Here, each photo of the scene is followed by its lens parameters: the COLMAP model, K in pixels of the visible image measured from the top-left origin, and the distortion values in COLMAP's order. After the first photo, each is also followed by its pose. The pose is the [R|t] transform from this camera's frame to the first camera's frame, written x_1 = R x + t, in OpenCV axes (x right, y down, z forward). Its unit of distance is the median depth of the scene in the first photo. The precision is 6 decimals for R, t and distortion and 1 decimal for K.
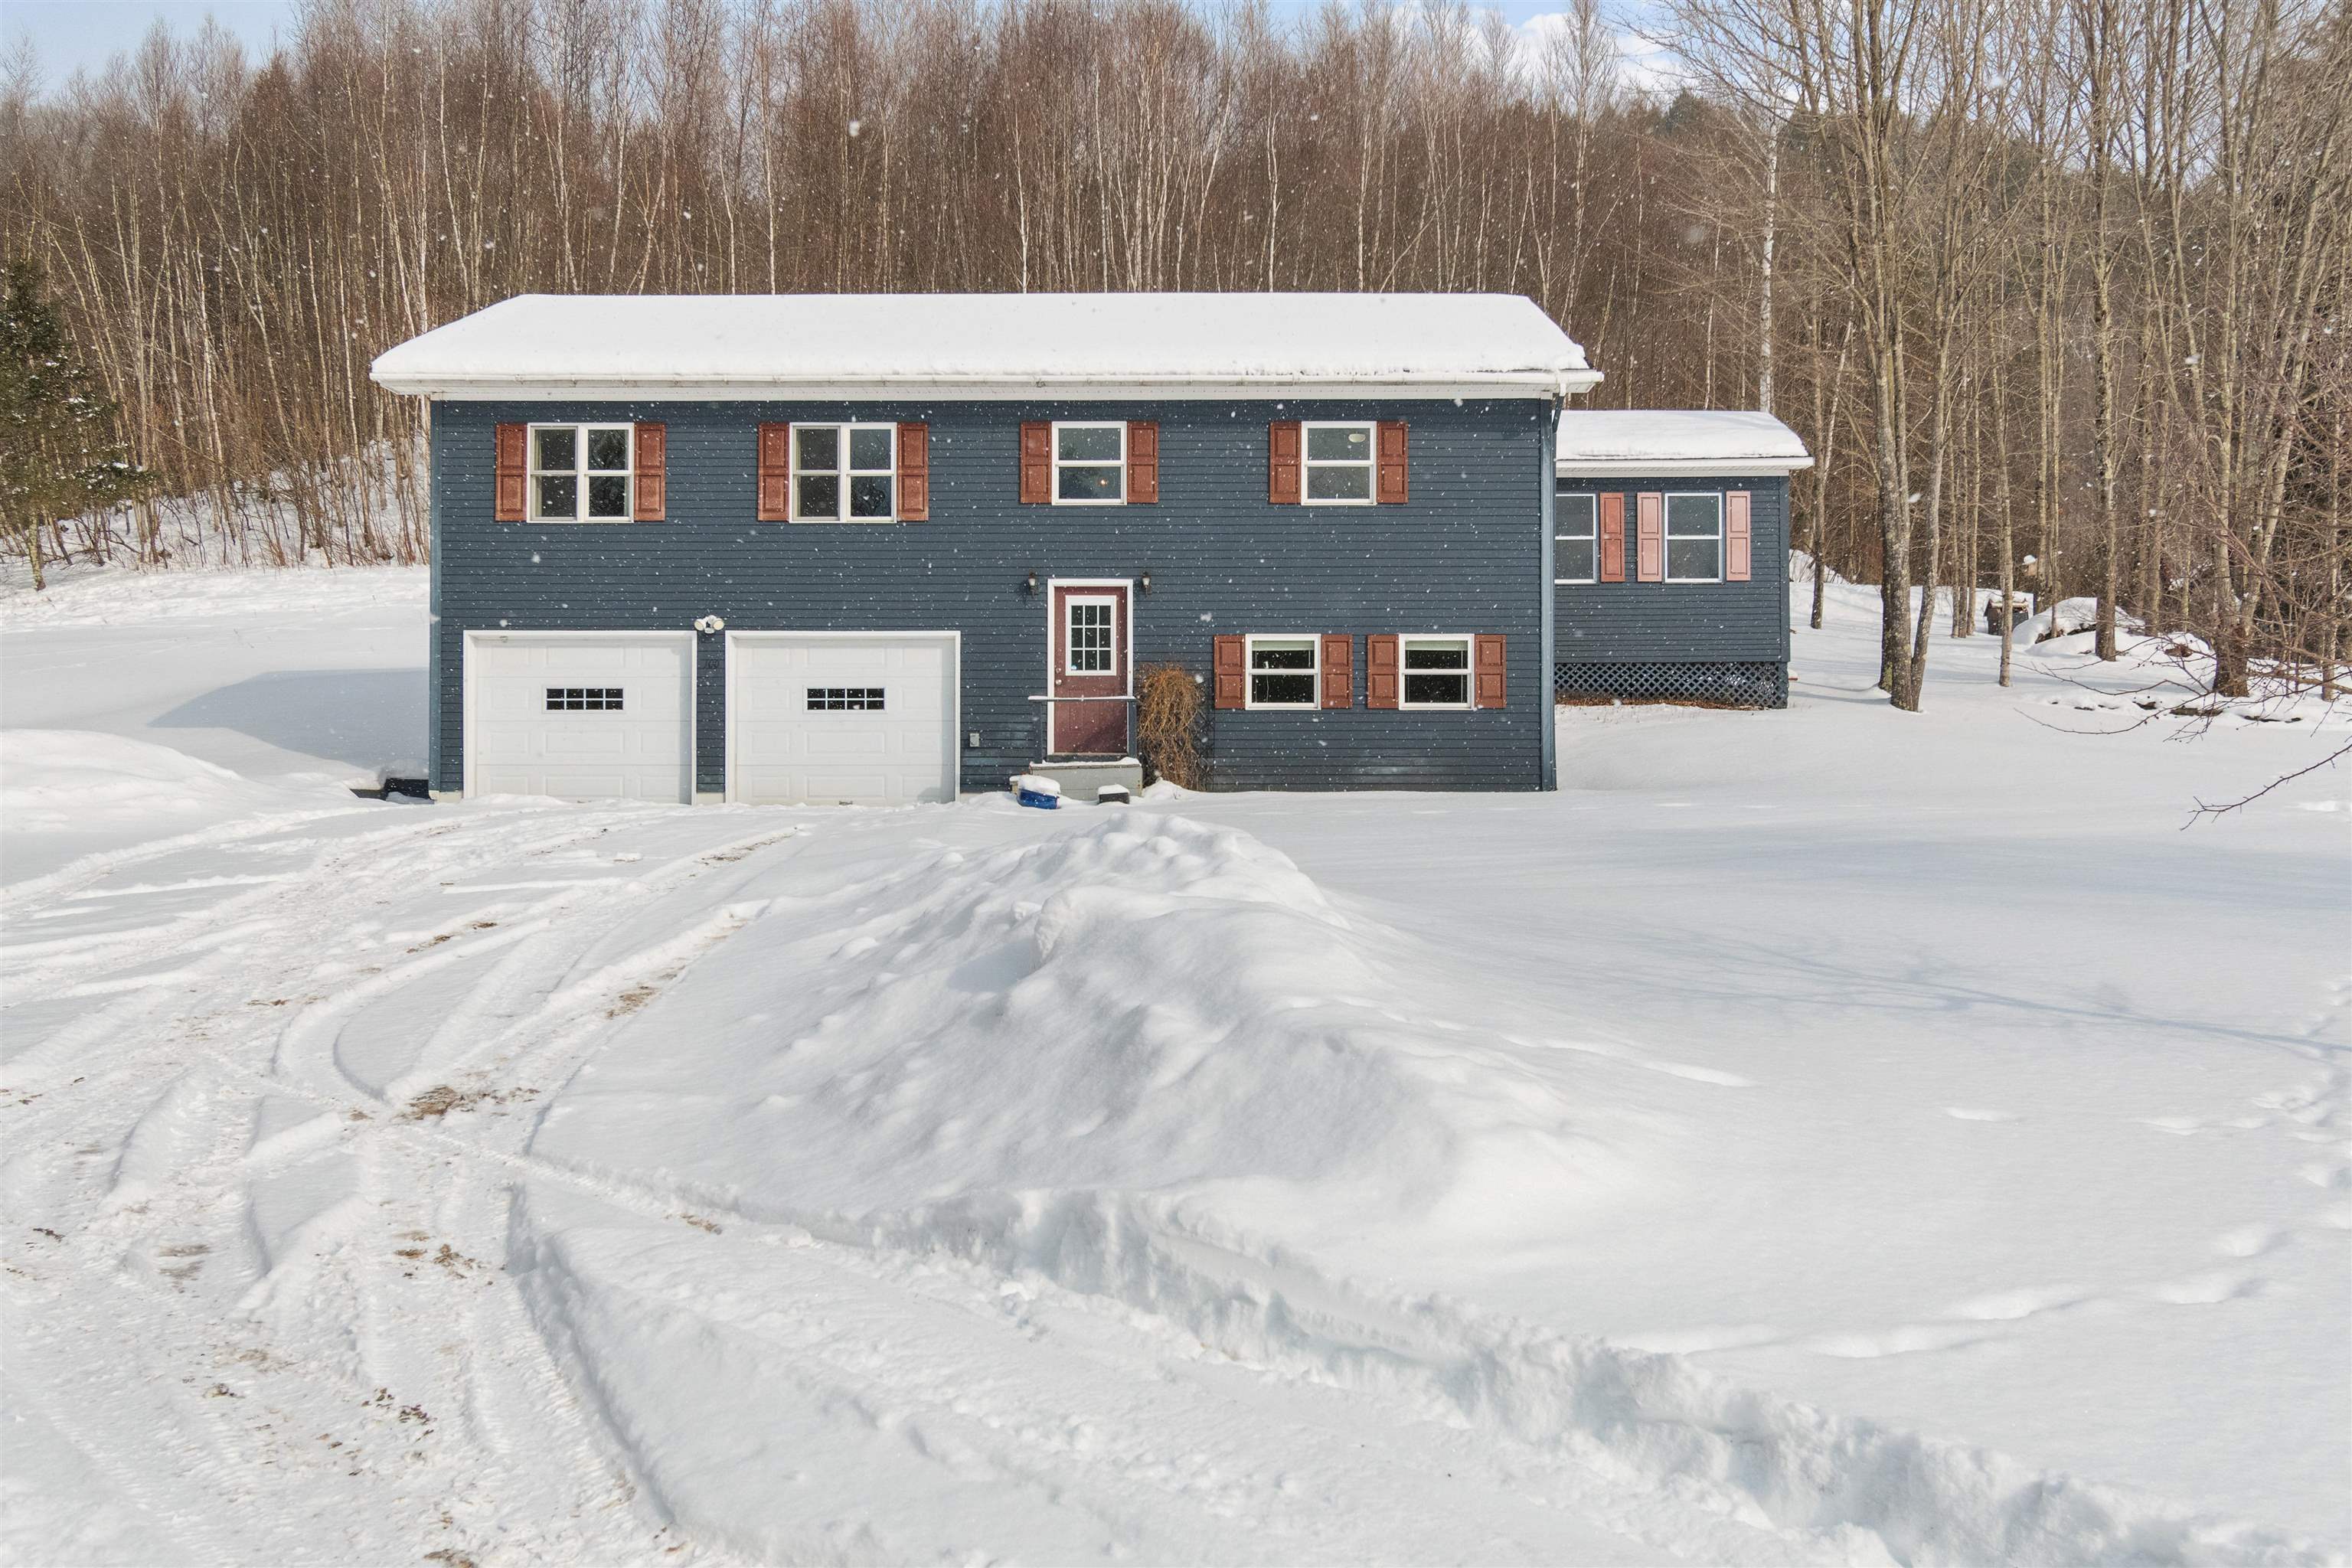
lens RADIAL K [[1972.4, 0, 1176.0], [0, 1972.4, 784.0], [0, 0, 1]] dist [-0.002899, -0.003183]
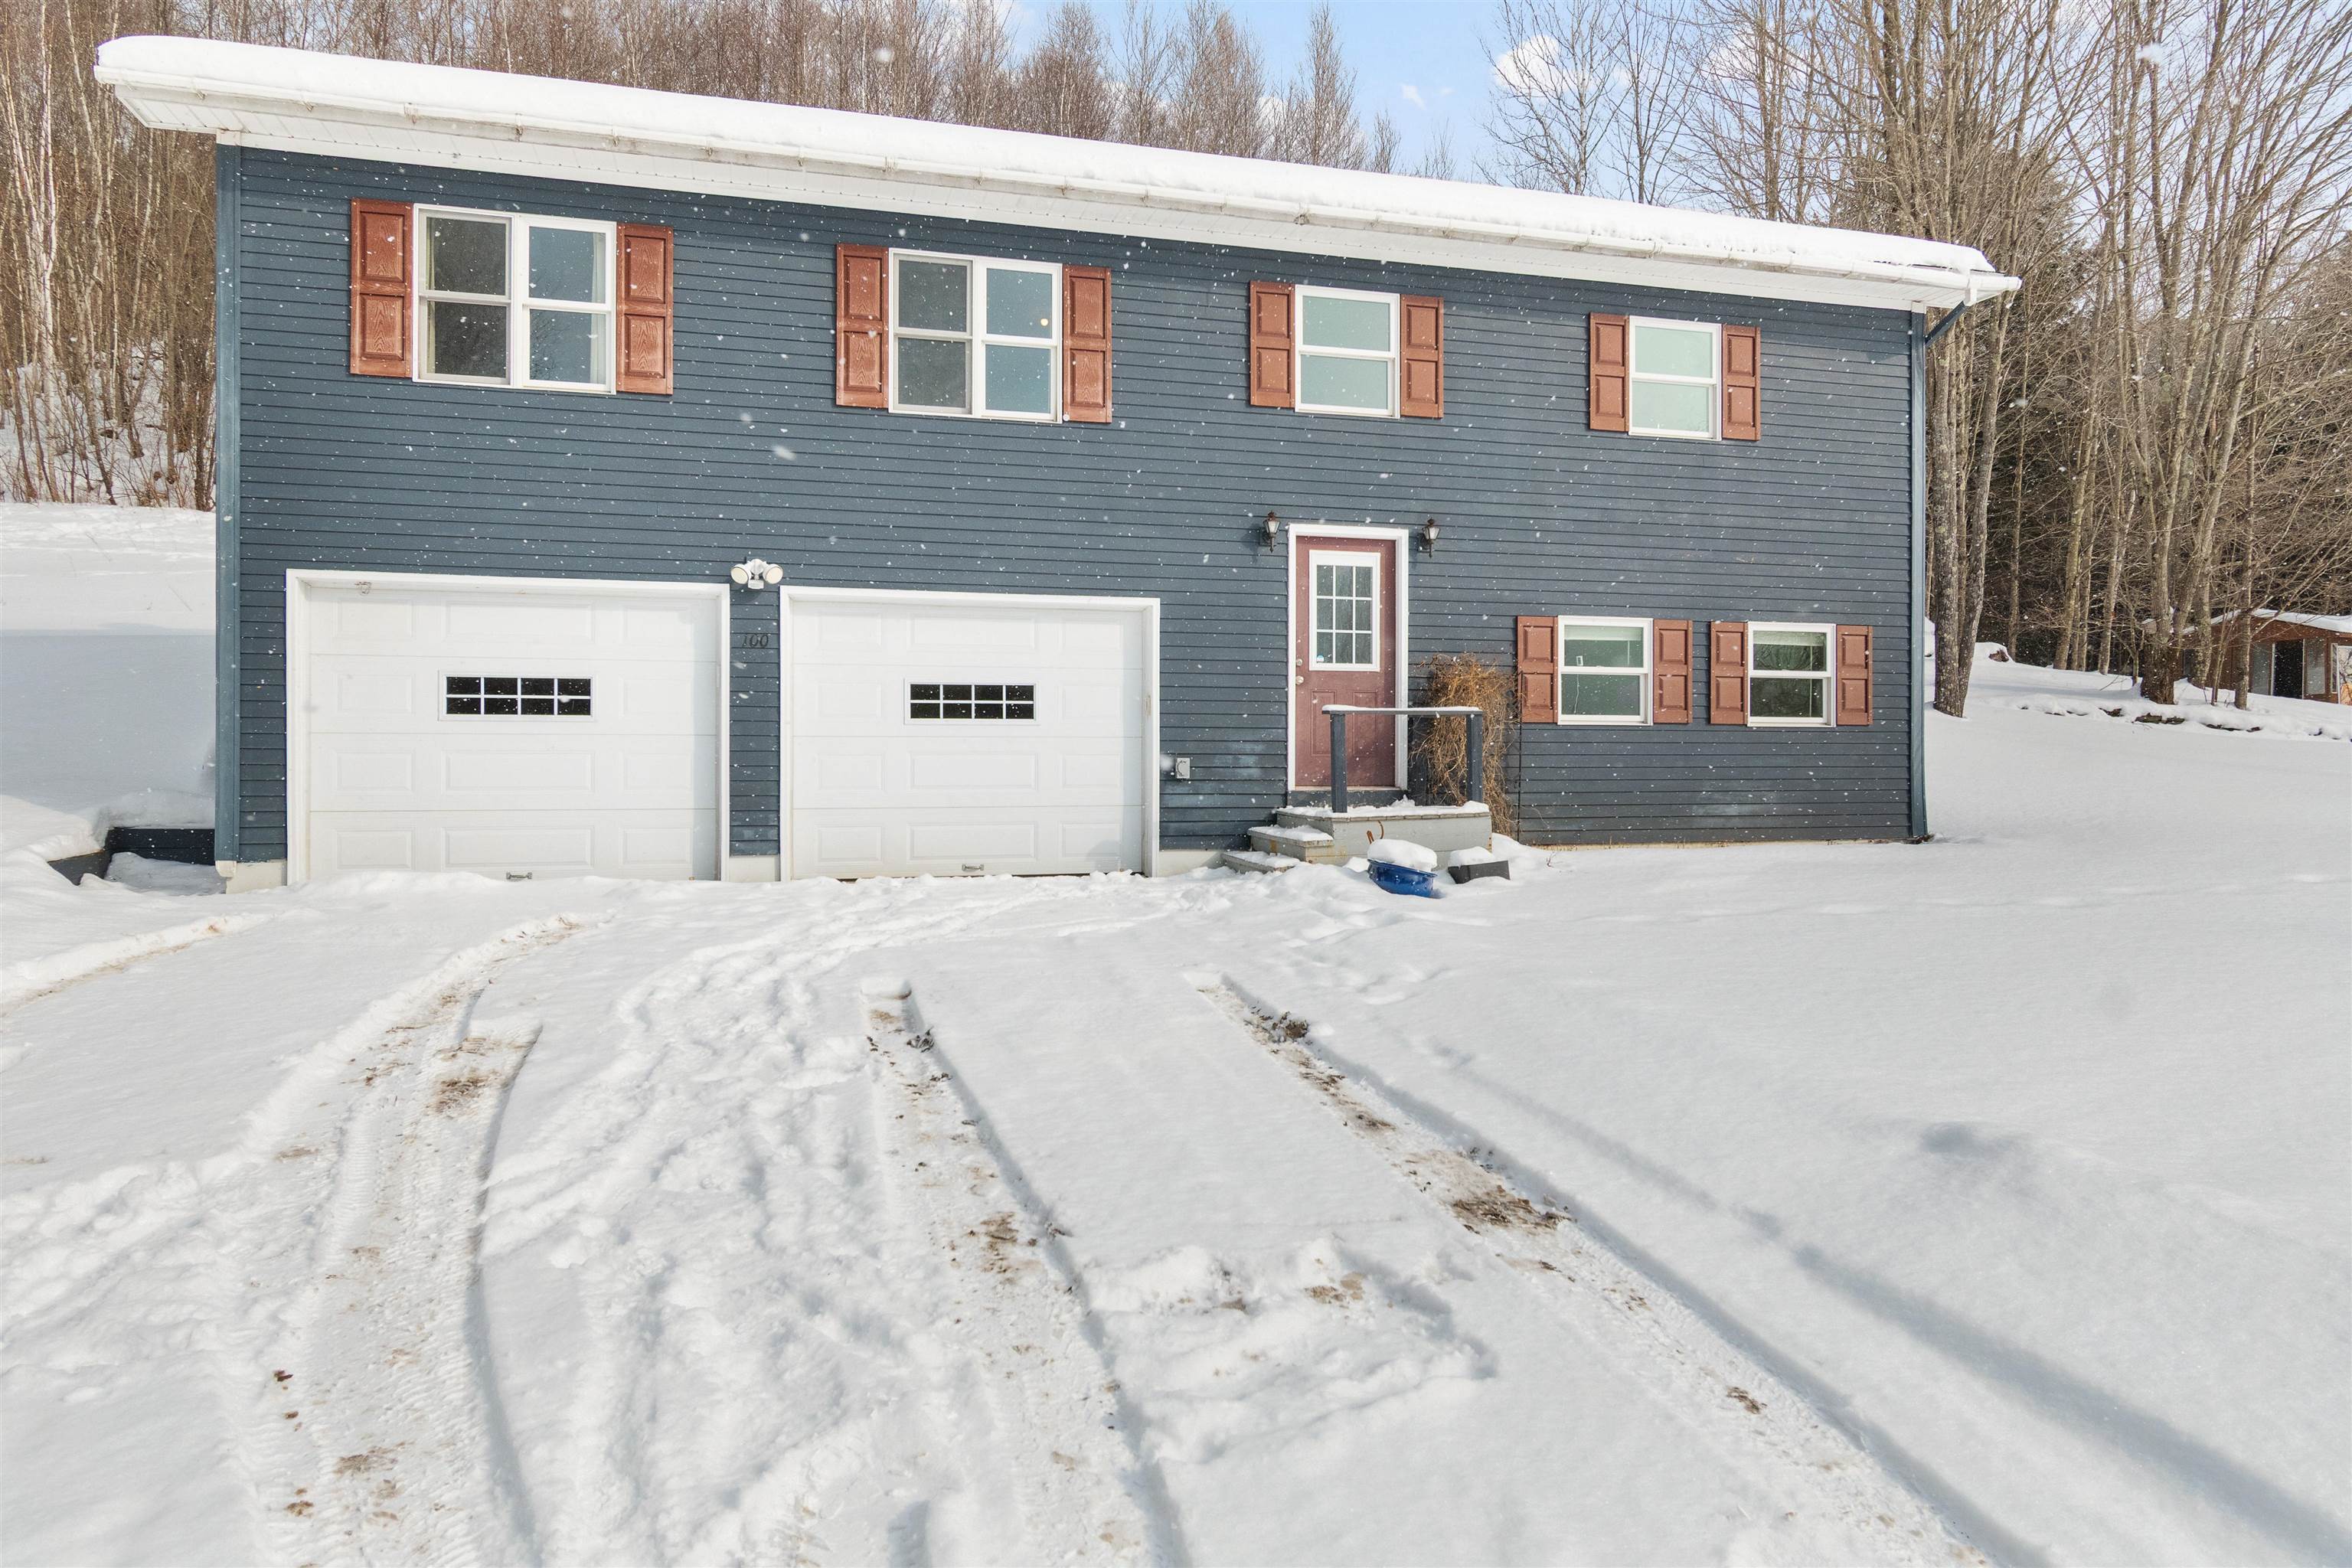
lens RADIAL K [[1531.4, 0, 1170.9], [0, 1531.4, 751.0], [0, 0, 1]] dist [-0.000279, 0.000223]
pose [[0.956937, 0.002300, 0.290285, -0.249556], [-0.005298, 0.999940, 0.009540, -0.032567], [-0.290246, -0.010667, 0.956893, 0.519652]]
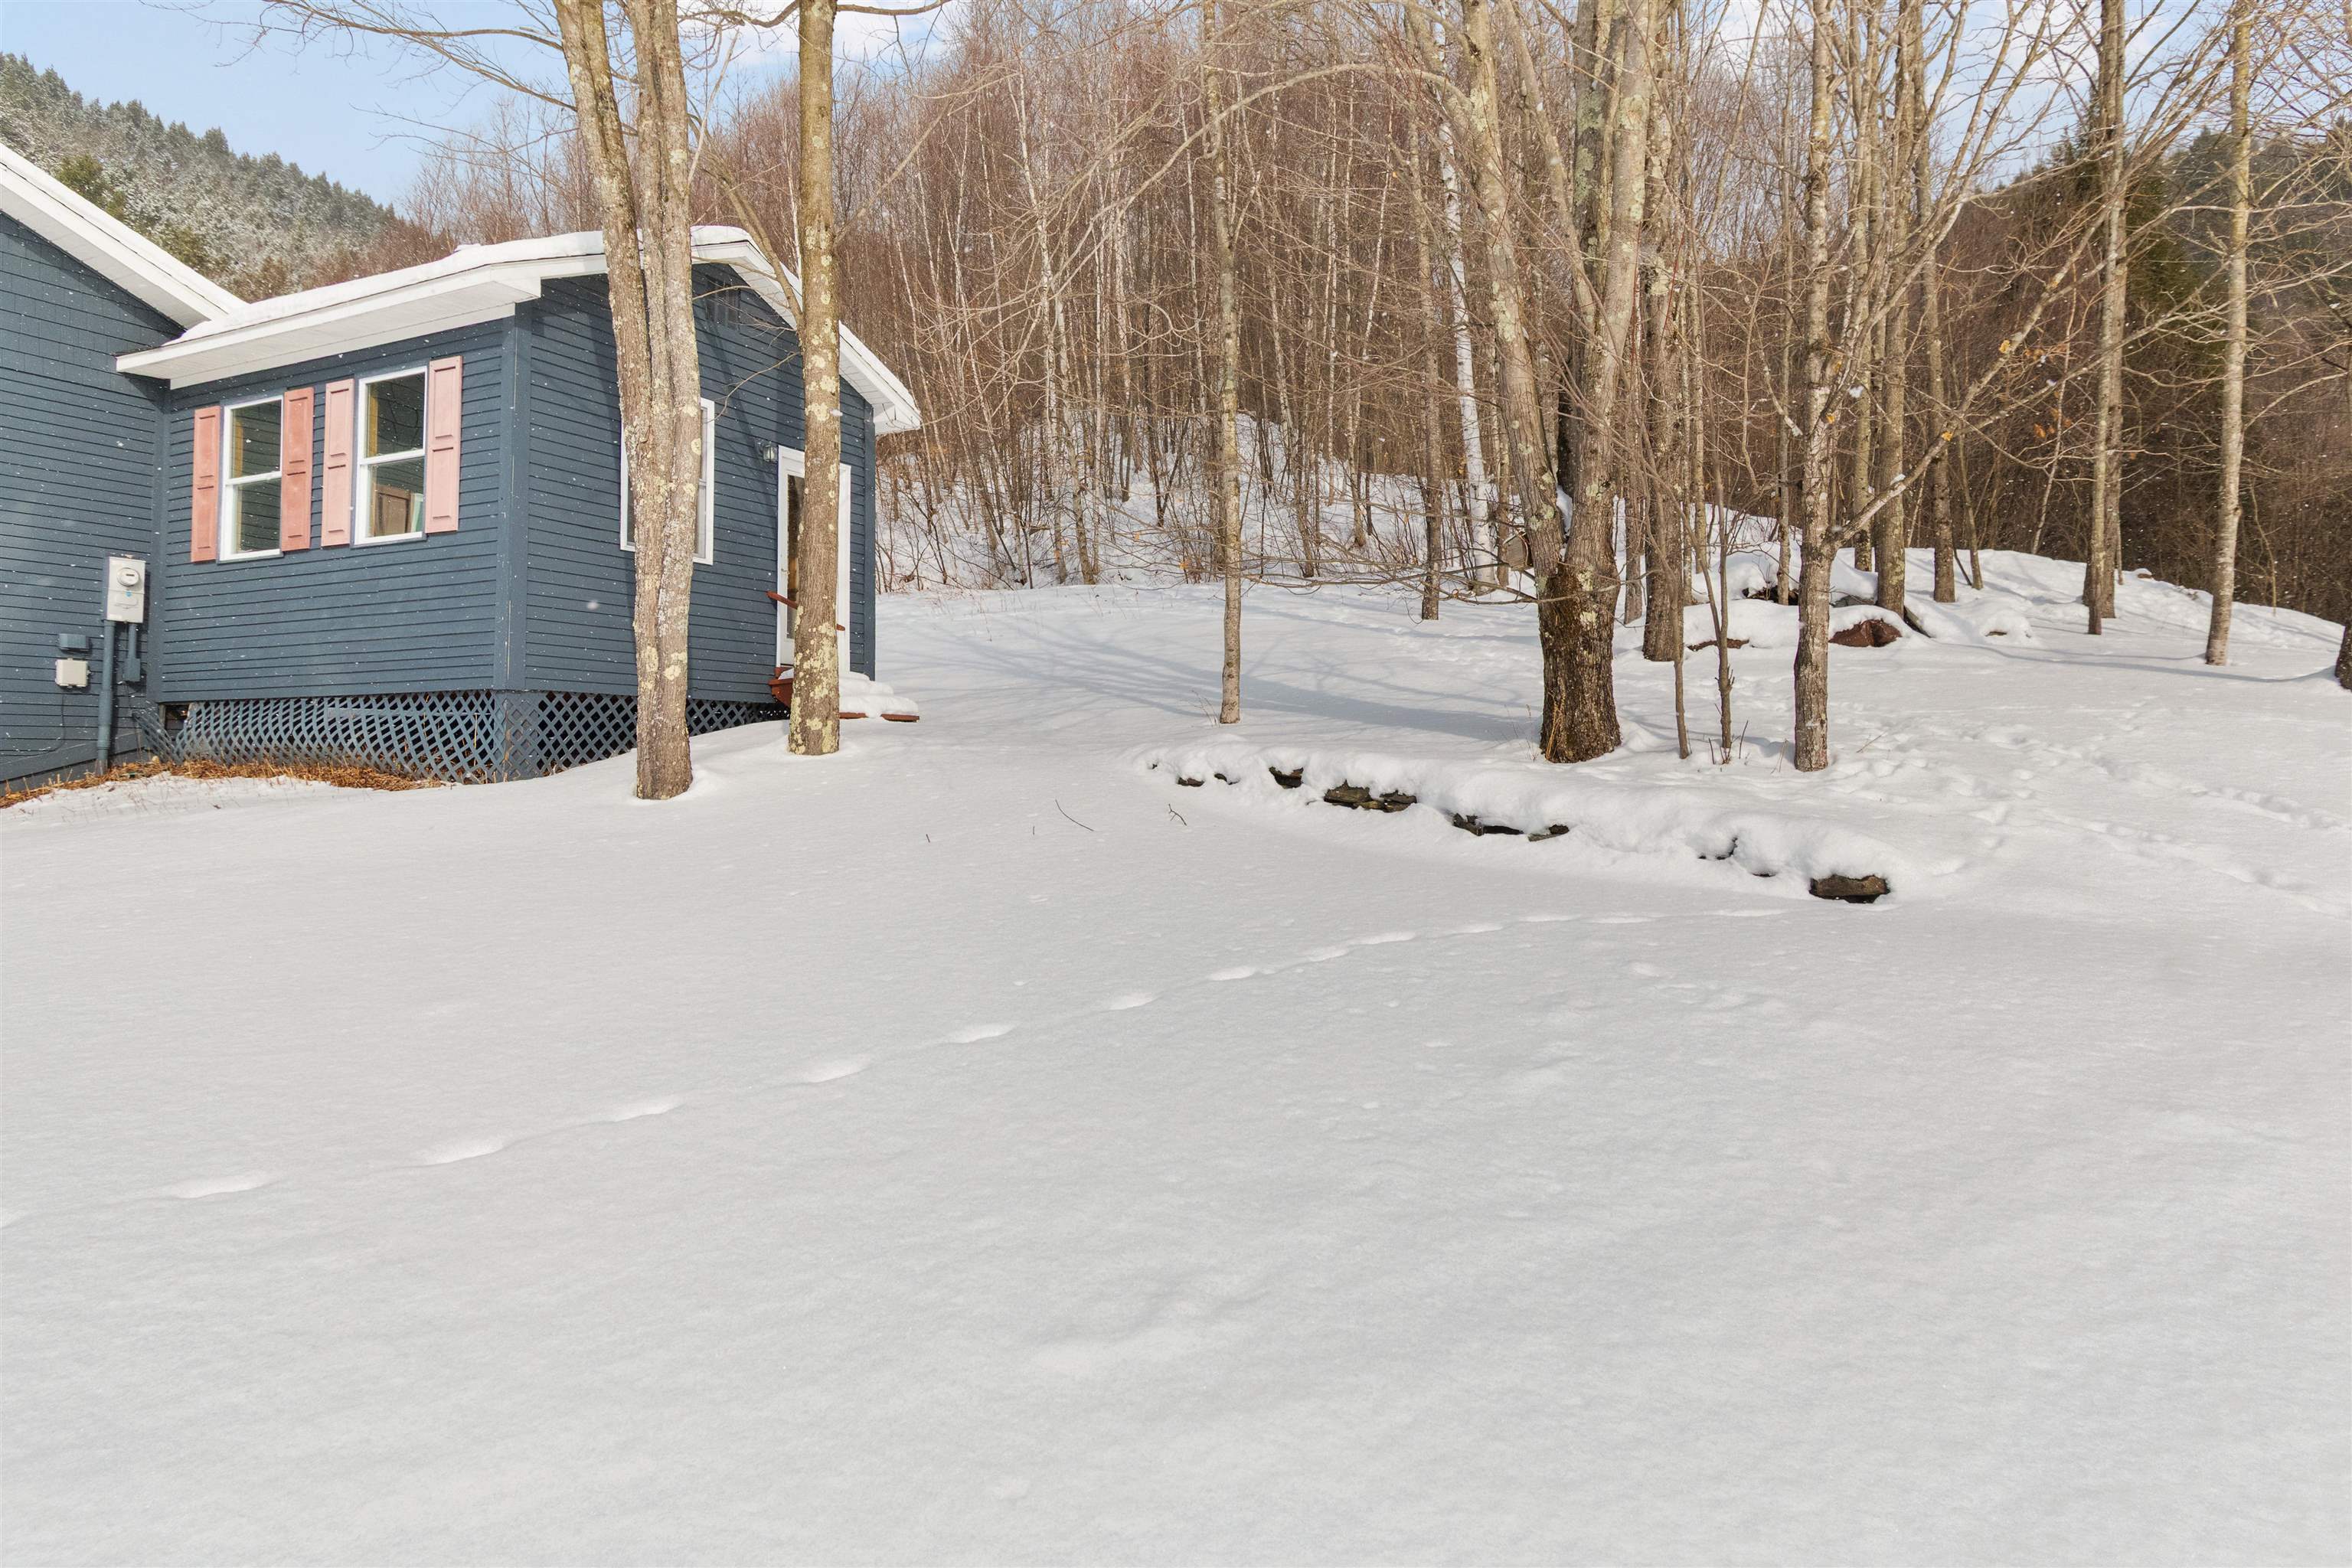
lens RADIAL K [[1354.9, 0, 1176.0], [0, 1354.9, 784.0], [0, 0, 1]] dist [-0.000322, -0.000075]
pose [[0.892388, 0.004016, -0.451250, 0.779897], [-0.005487, 0.999983, -0.001953, -0.049779], [0.451235, 0.004219, 0.892395, 0.985833]]
